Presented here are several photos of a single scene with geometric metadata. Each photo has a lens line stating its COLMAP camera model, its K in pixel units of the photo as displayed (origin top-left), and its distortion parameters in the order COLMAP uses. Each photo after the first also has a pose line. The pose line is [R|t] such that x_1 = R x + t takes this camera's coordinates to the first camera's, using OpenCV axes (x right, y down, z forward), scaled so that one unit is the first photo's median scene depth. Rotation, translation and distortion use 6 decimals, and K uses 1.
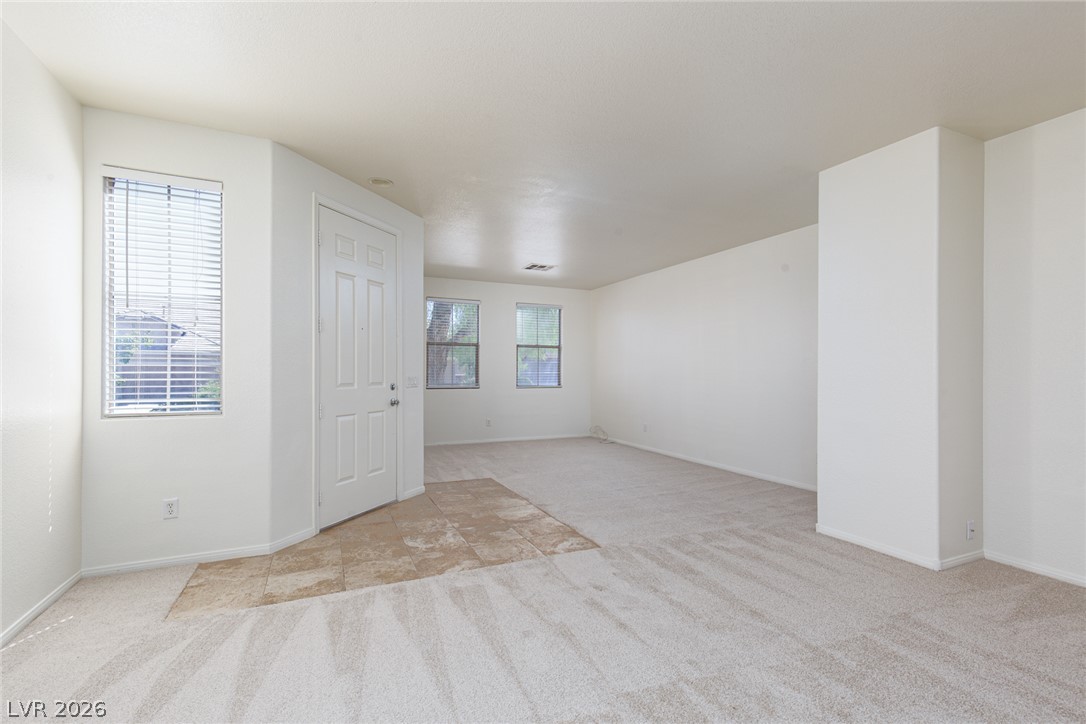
lens RADIAL K [[495.2, 0, 543.1], [0, 495.2, 367.4], [0, 0, 1]] dist [0.011682, -0.002803]
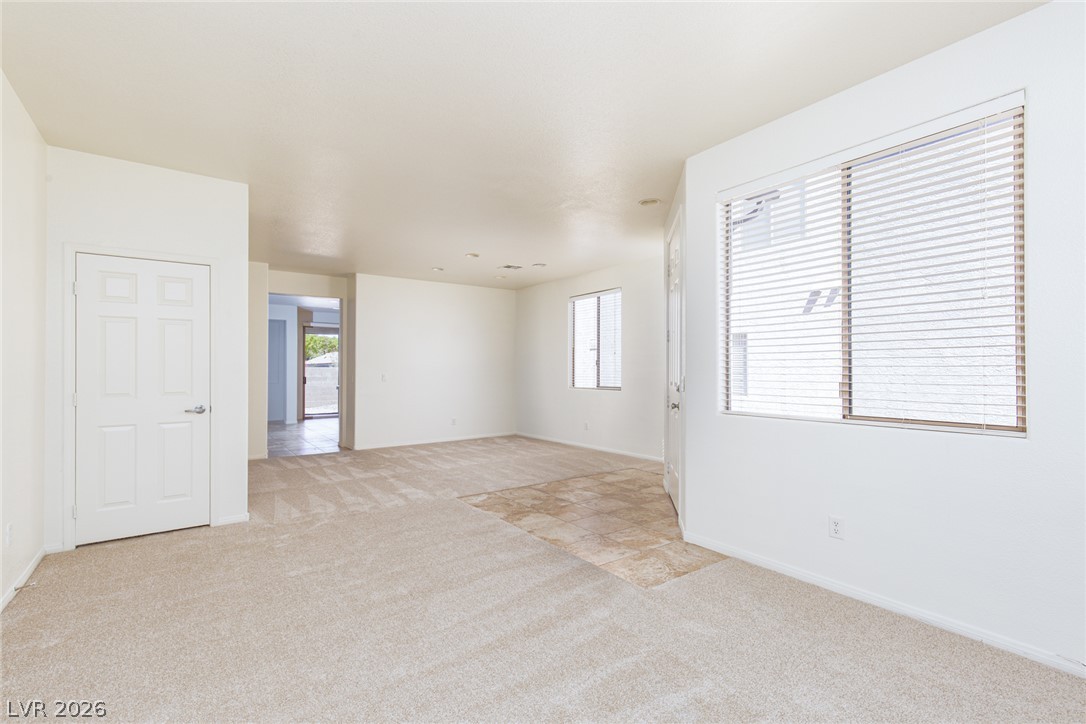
lens RADIAL K [[495.2, 0, 540.6], [0, 495.2, 367.2], [0, 0, 1]] dist [0.011682, -0.002803]
pose [[-0.980233, 0.002378, -0.197832, 0.145650], [0.006054, 0.999820, -0.017978, 0.017178], [0.197754, -0.018821, -0.980071, 2.238669]]
